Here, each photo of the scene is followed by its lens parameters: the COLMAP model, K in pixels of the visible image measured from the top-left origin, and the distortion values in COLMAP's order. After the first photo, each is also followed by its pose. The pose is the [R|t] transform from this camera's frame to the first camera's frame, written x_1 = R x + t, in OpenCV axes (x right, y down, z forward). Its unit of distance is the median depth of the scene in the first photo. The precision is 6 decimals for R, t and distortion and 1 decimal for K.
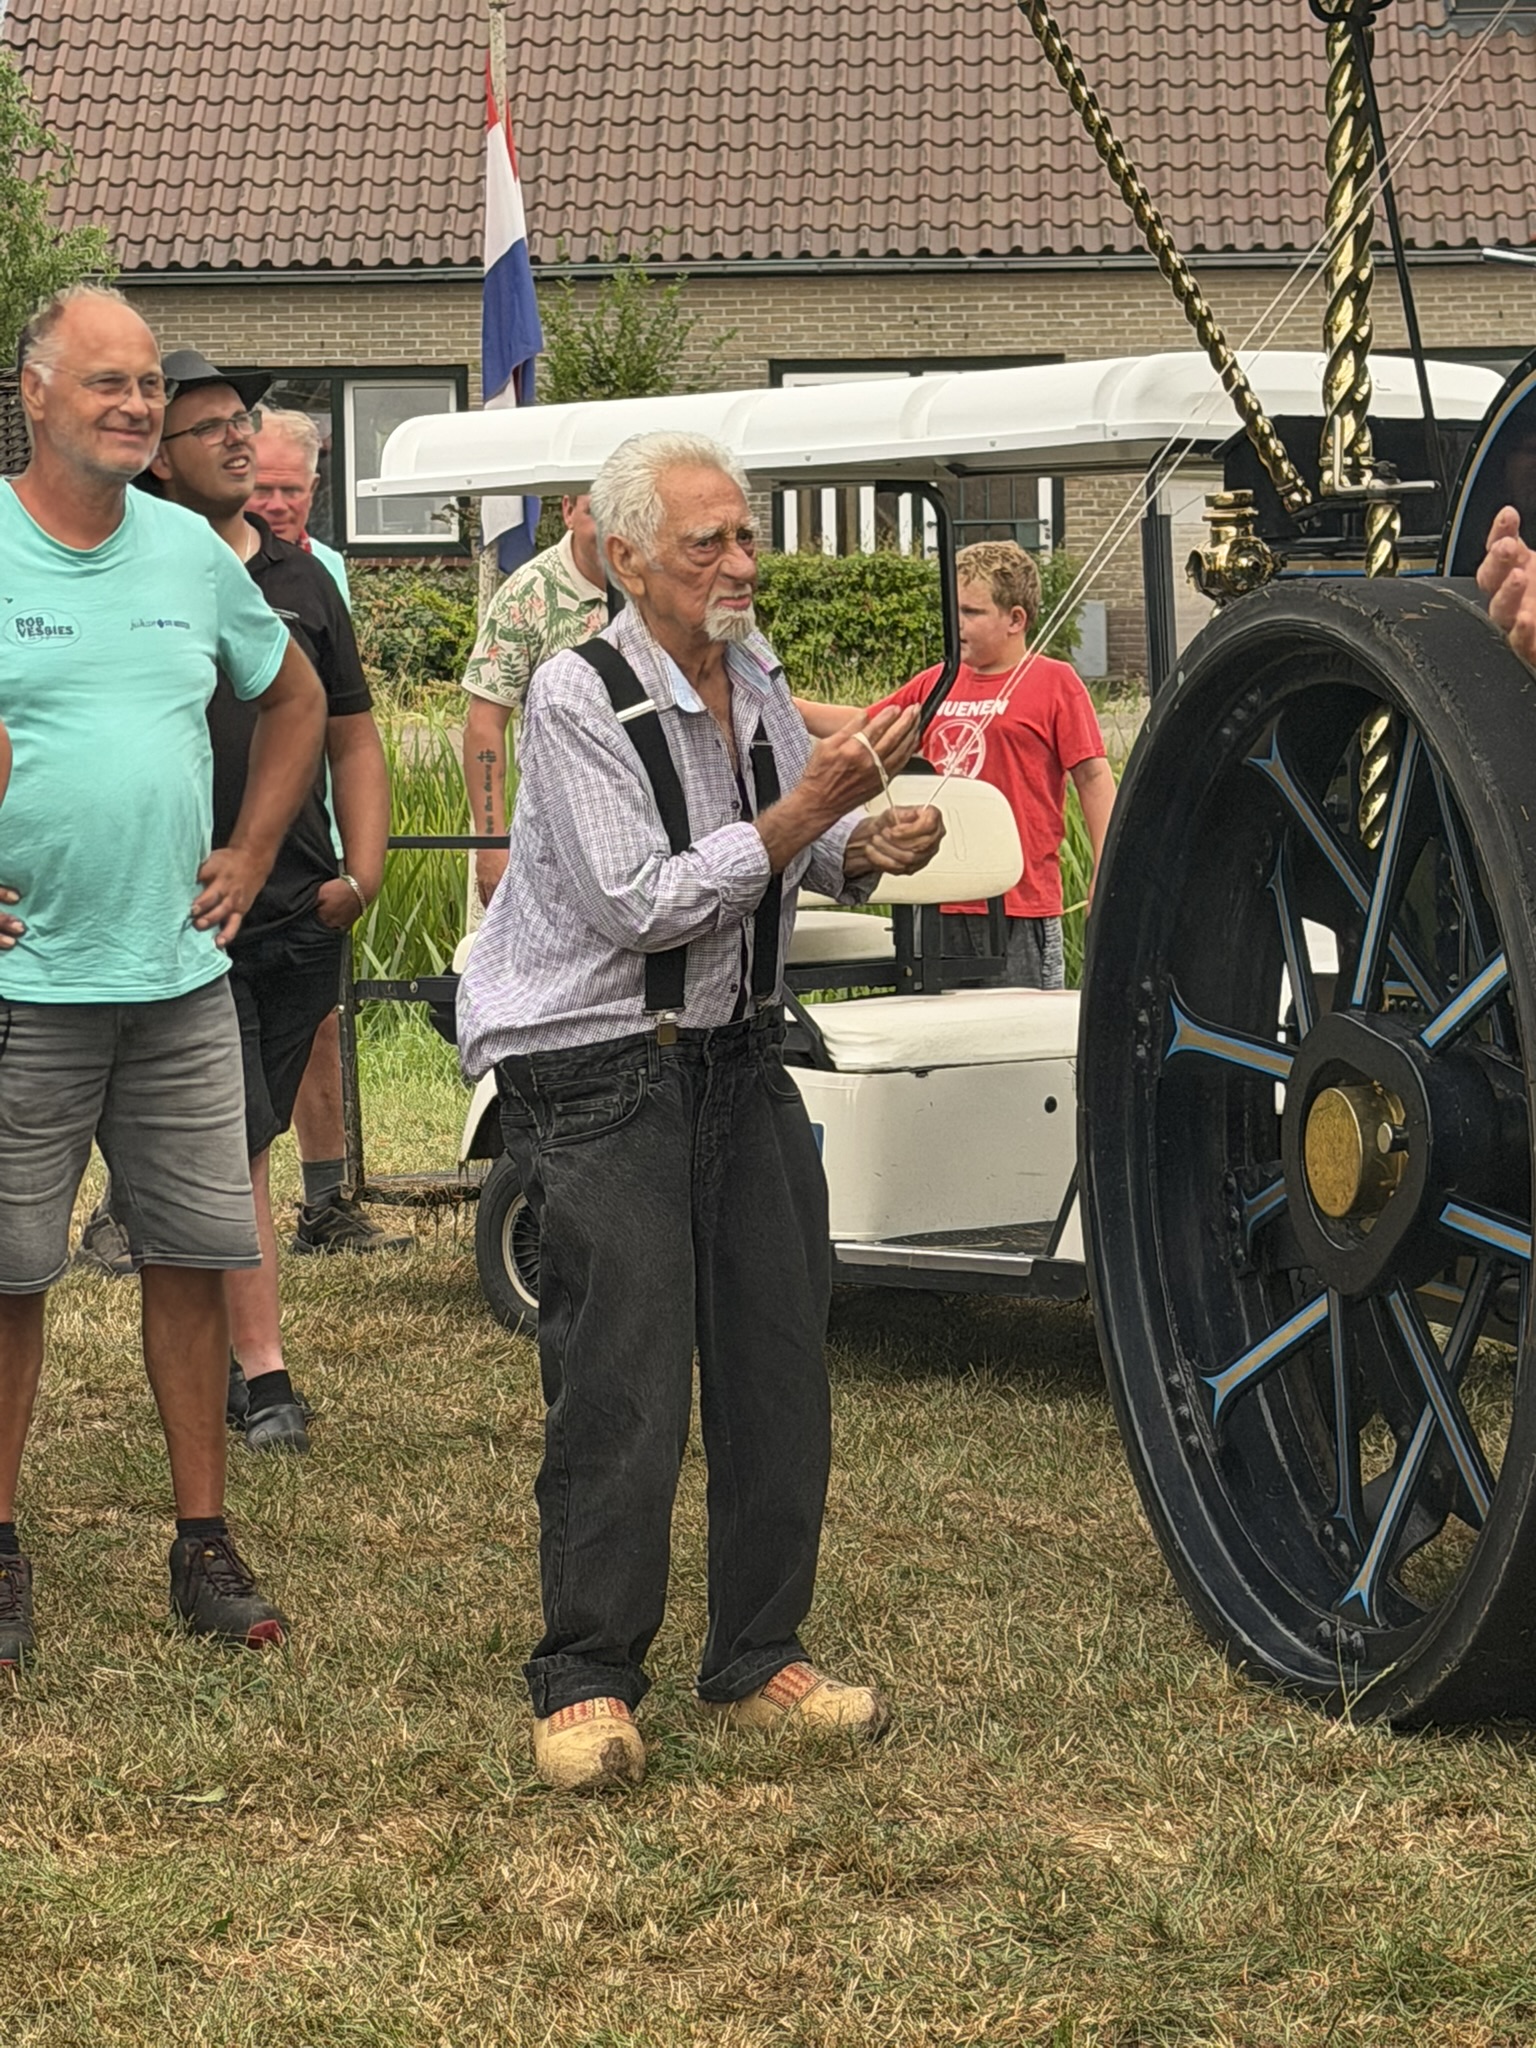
lens RADIAL K [[5828.8, 0, 768.0], [0, 5828.8, 1024.0], [0, 0, 1]] dist [0.173729, 0.831070]
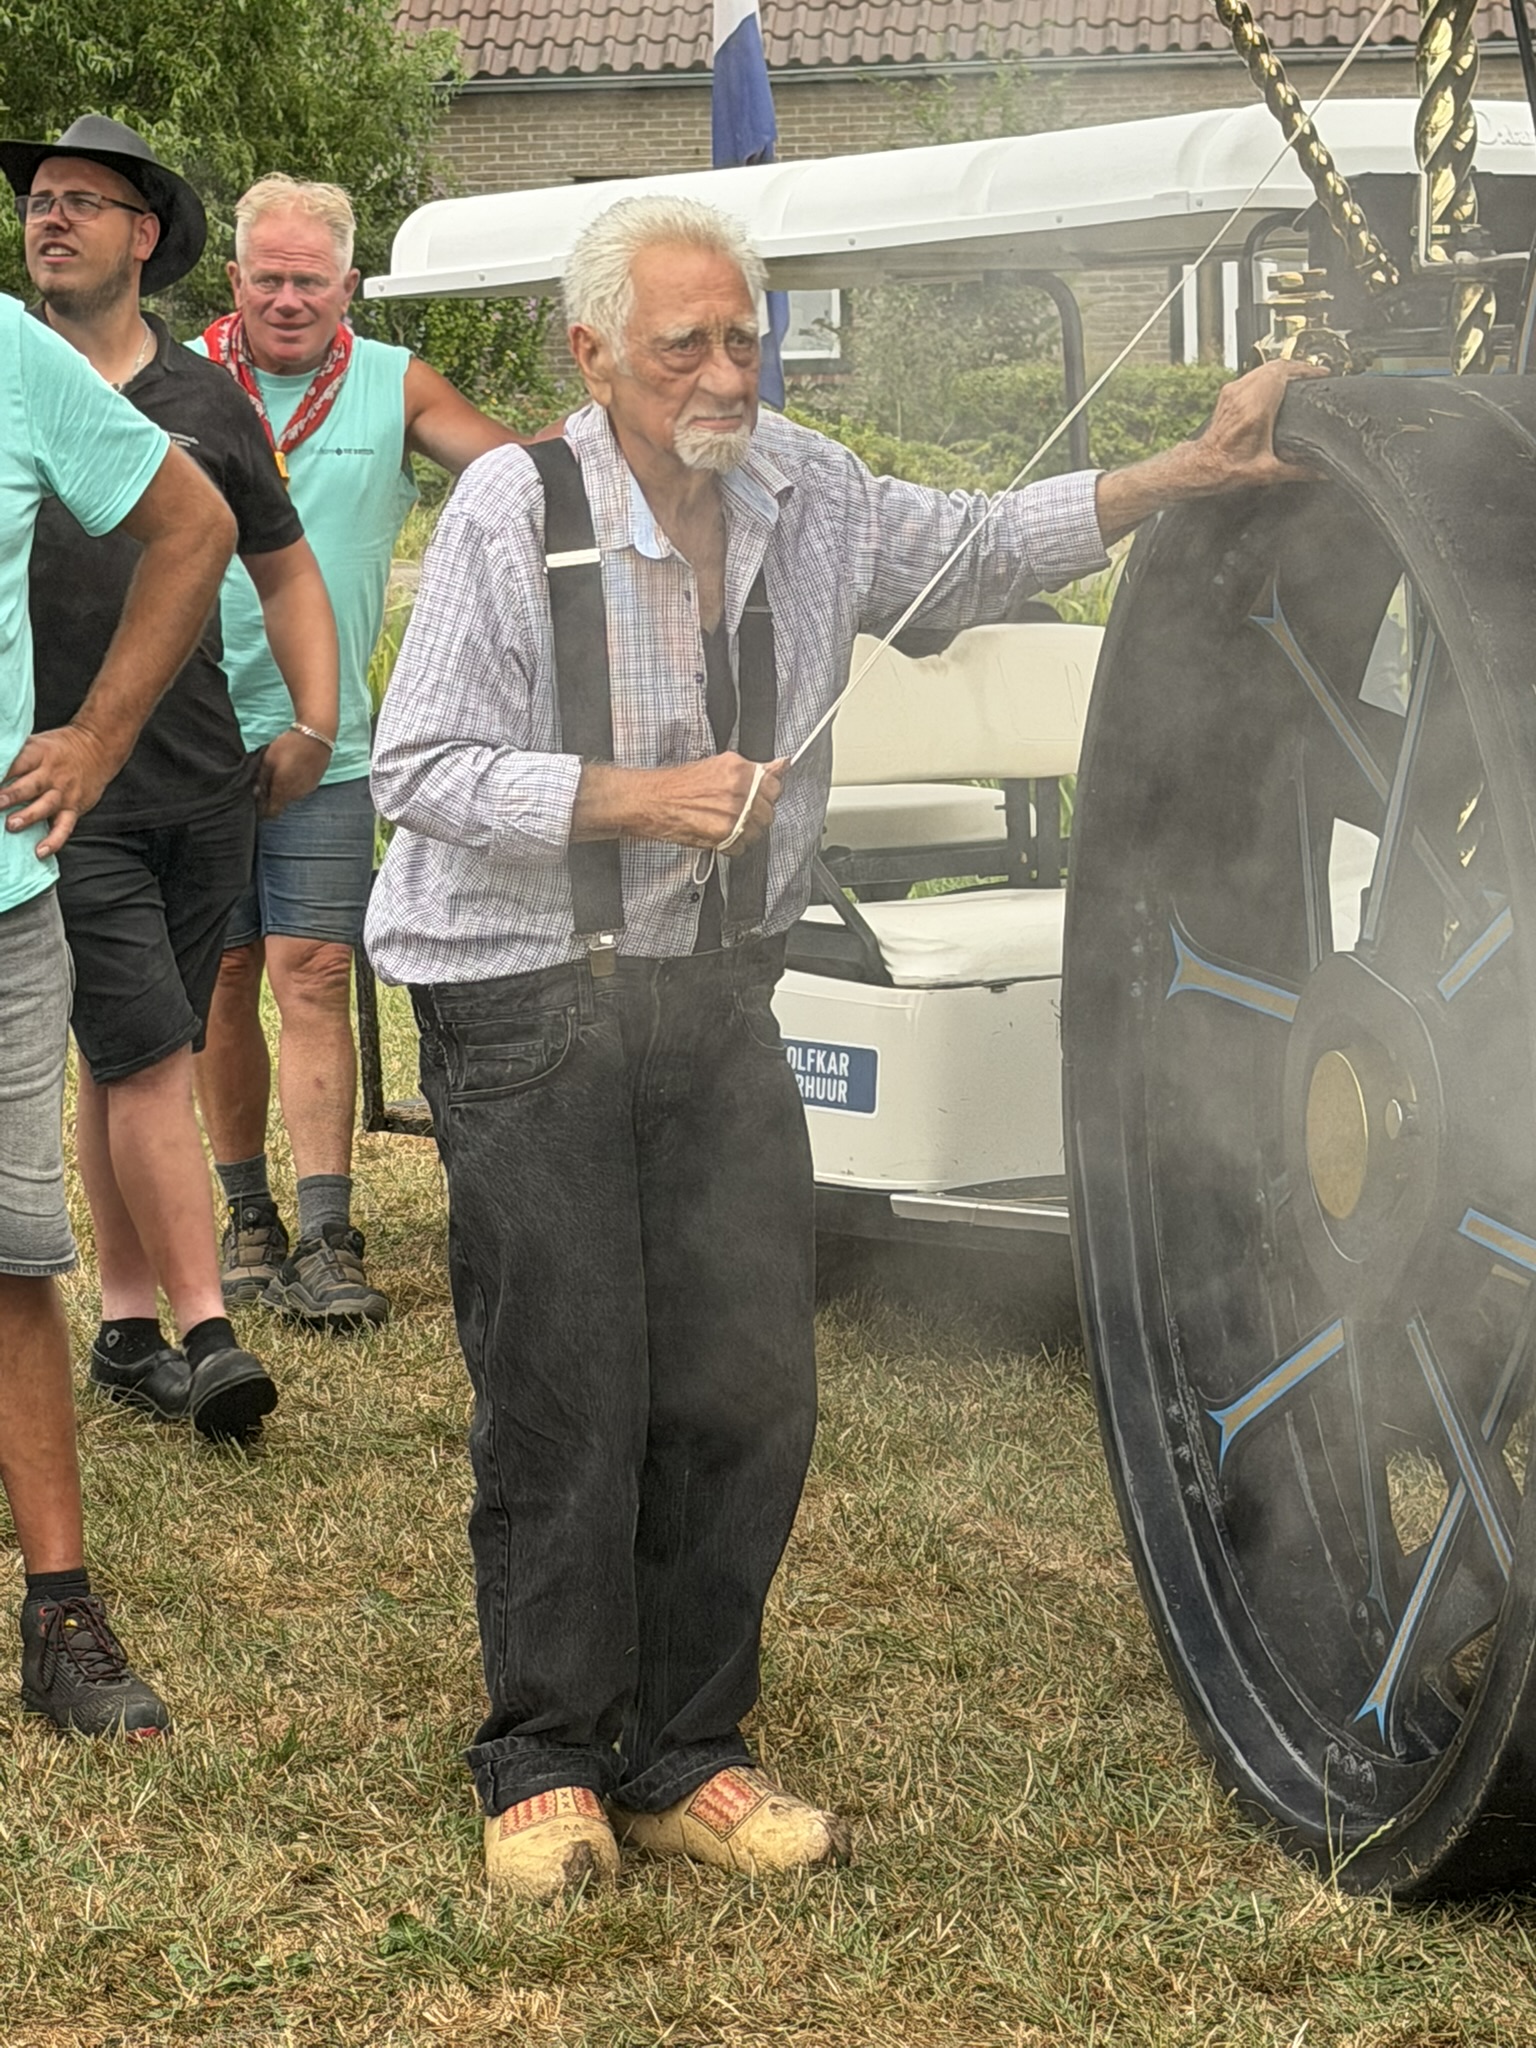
lens RADIAL K [[5828.8, 0, 768.0], [0, 5828.8, 1024.0], [0, 0, 1]] dist [0.173729, 0.831070]
pose [[0.996202, -0.001130, -0.087064, 0.076636], [0.003796, 0.999529, 0.030461, -0.013642], [0.086989, -0.030676, 0.995737, 0.201811]]
